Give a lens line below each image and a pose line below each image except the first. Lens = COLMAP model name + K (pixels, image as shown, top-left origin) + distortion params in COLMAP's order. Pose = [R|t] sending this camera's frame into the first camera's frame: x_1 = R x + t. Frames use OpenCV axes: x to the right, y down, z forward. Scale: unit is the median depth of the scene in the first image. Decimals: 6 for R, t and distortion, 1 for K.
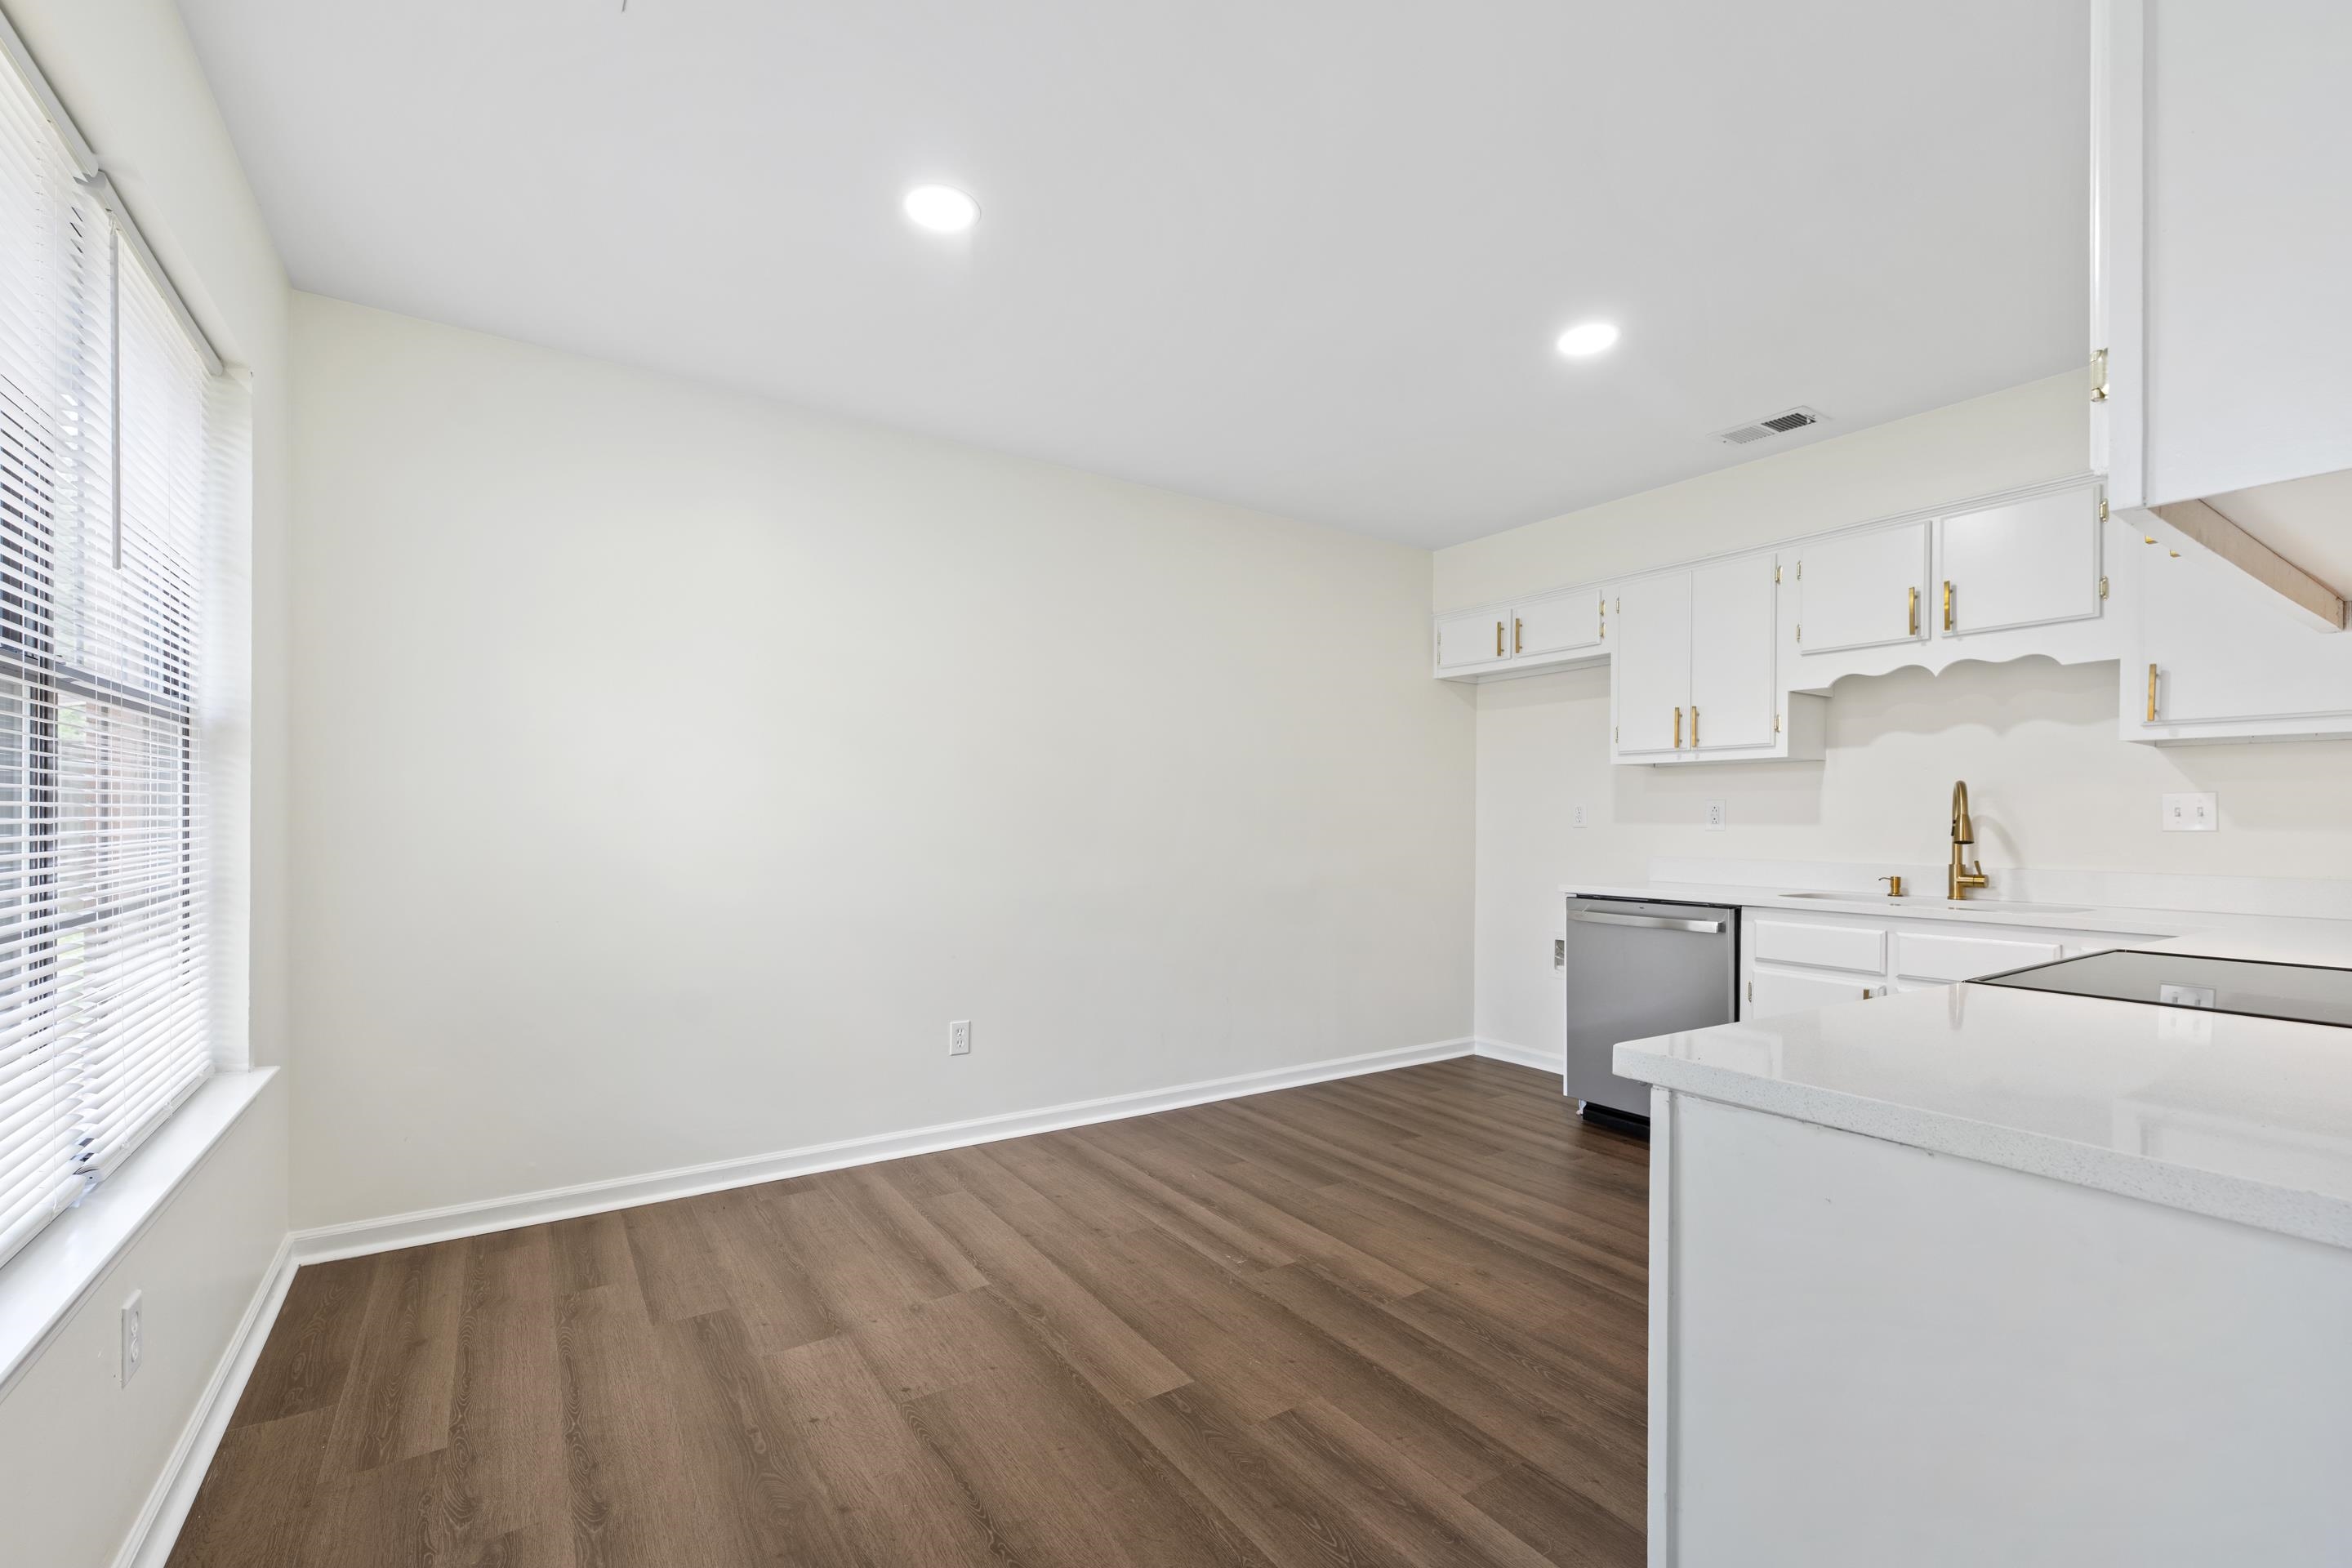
lens RADIAL K [[1009.4, 0, 1177.6], [0, 1009.4, 799.7], [0, 0, 1]] dist [0.014784, -0.002964]
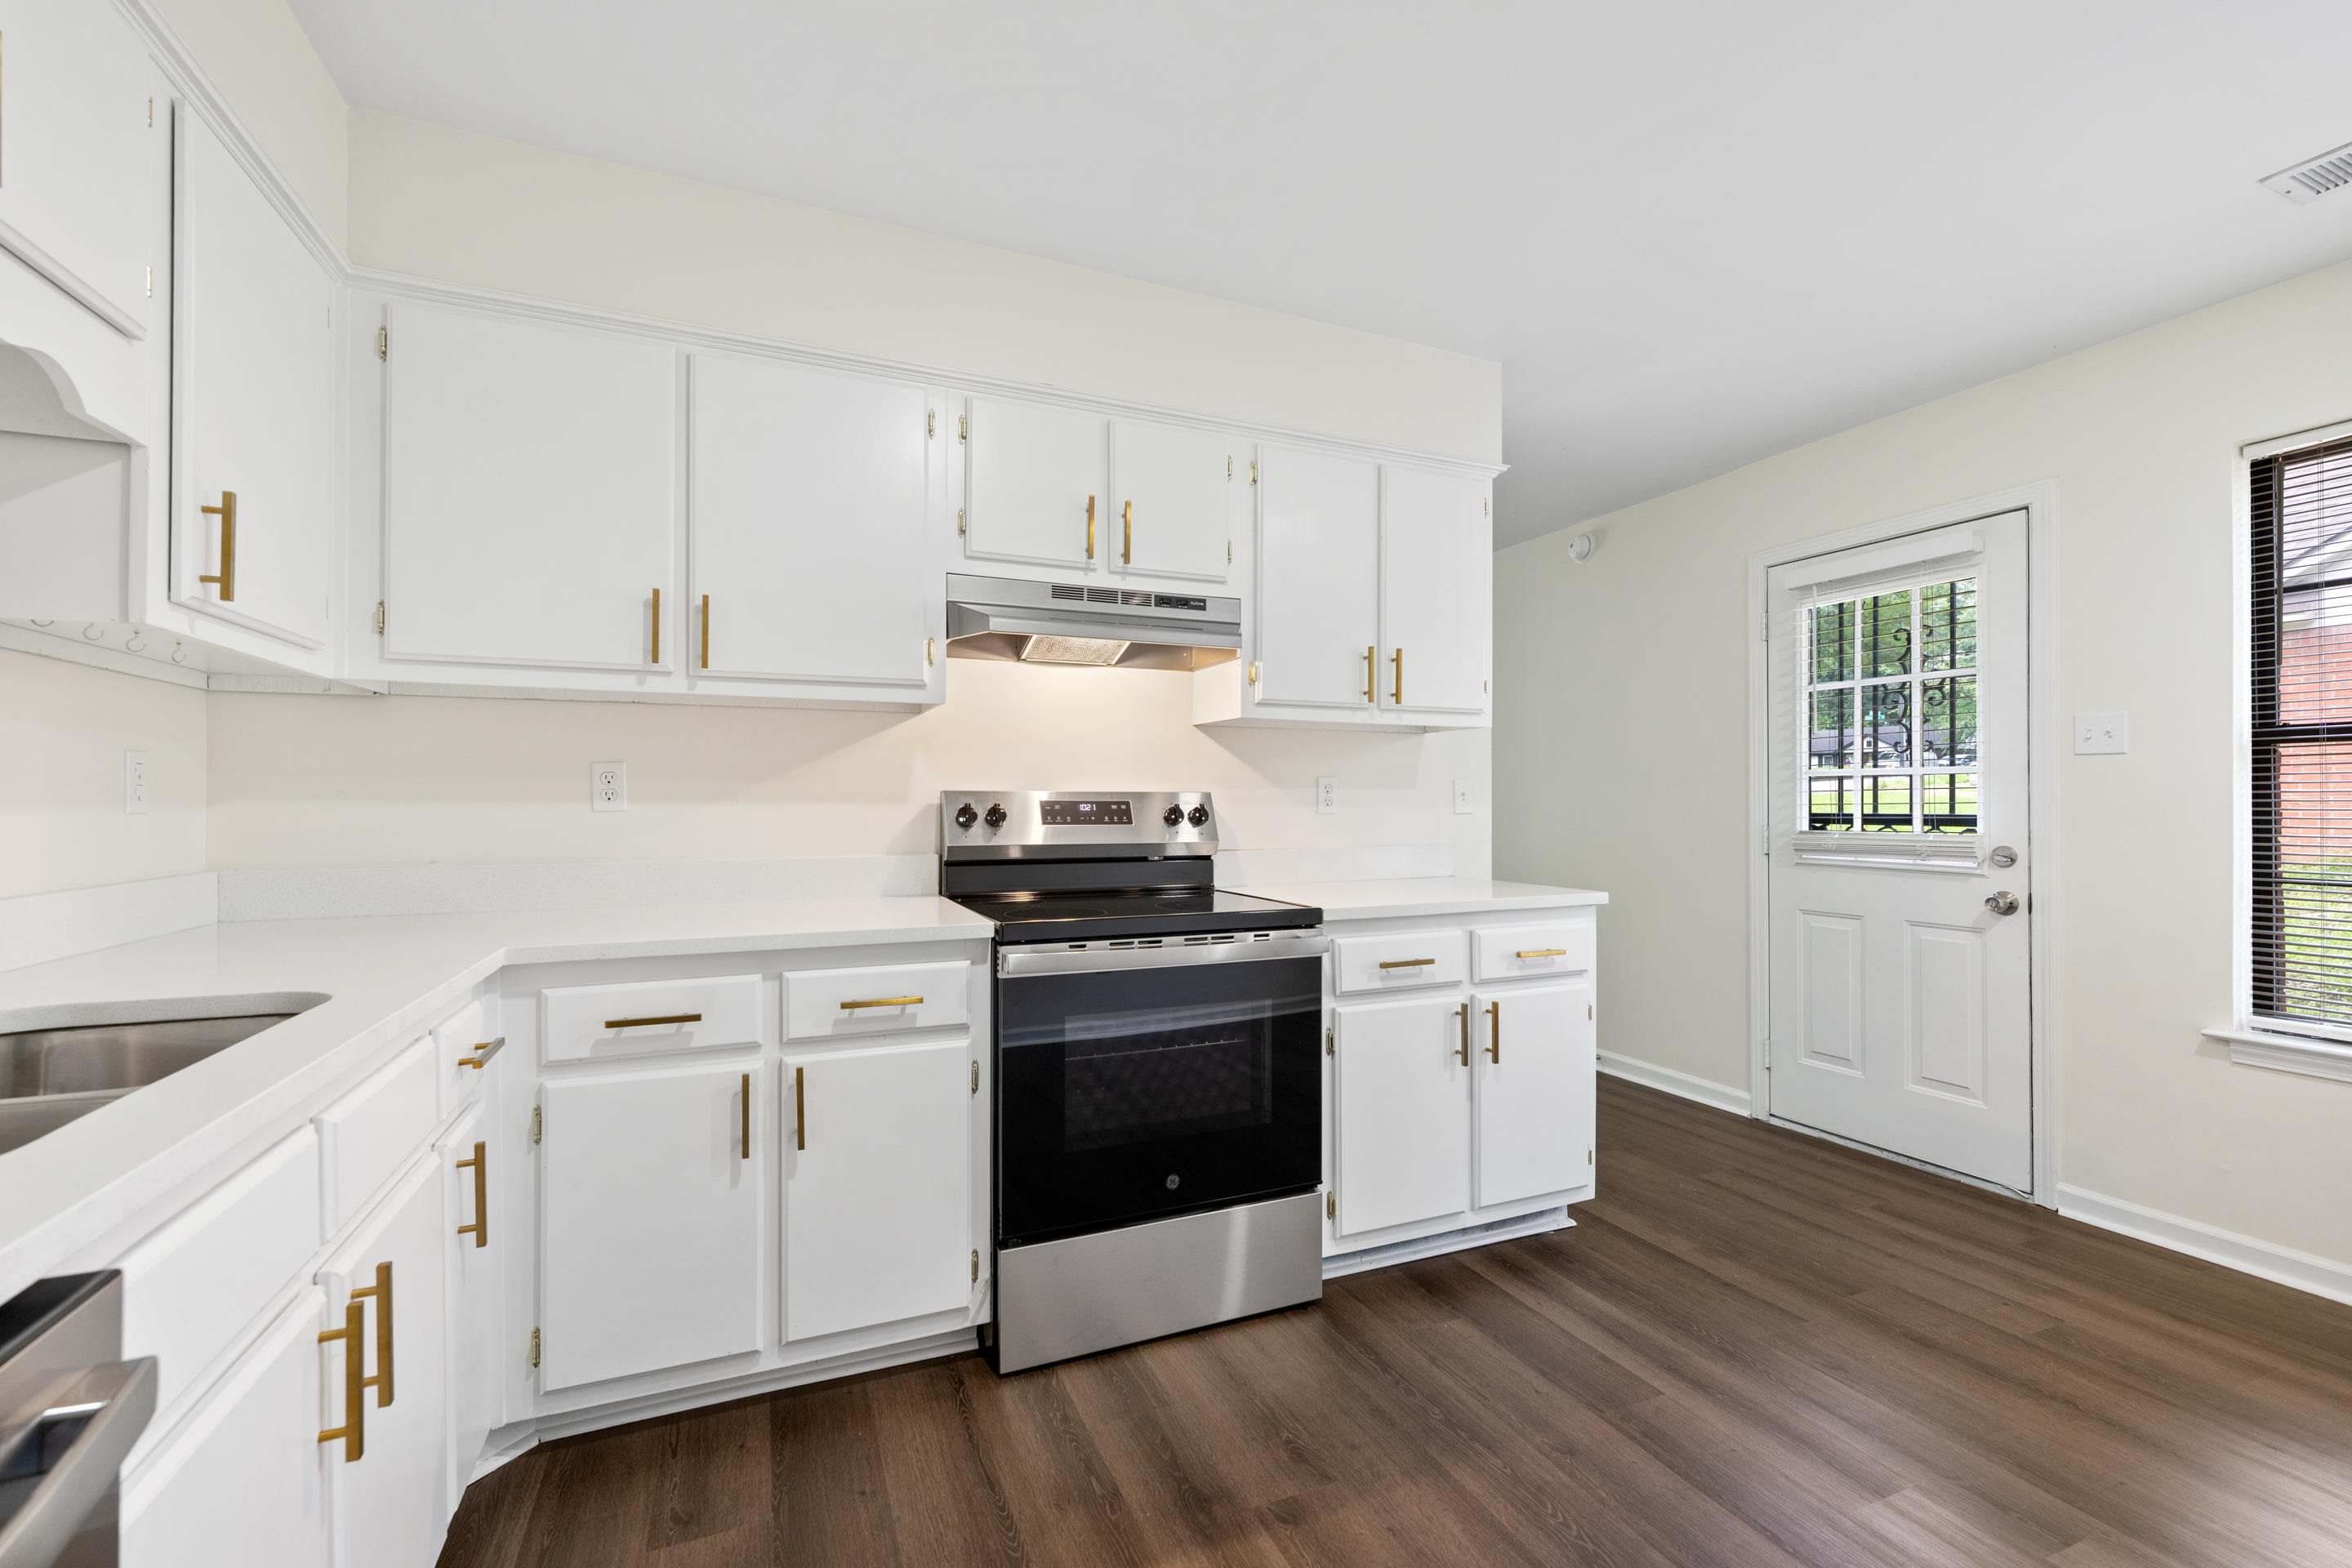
lens RADIAL K [[1009.4, 0, 1180.8], [0, 1009.4, 790.7], [0, 0, 1]] dist [0.014784, -0.002964]
pose [[-0.983795, -0.003222, 0.179265, 0.570610], [-0.005628, 0.999901, -0.012916, 0.022385], [-0.179206, -0.013716, -0.983716, 2.078169]]
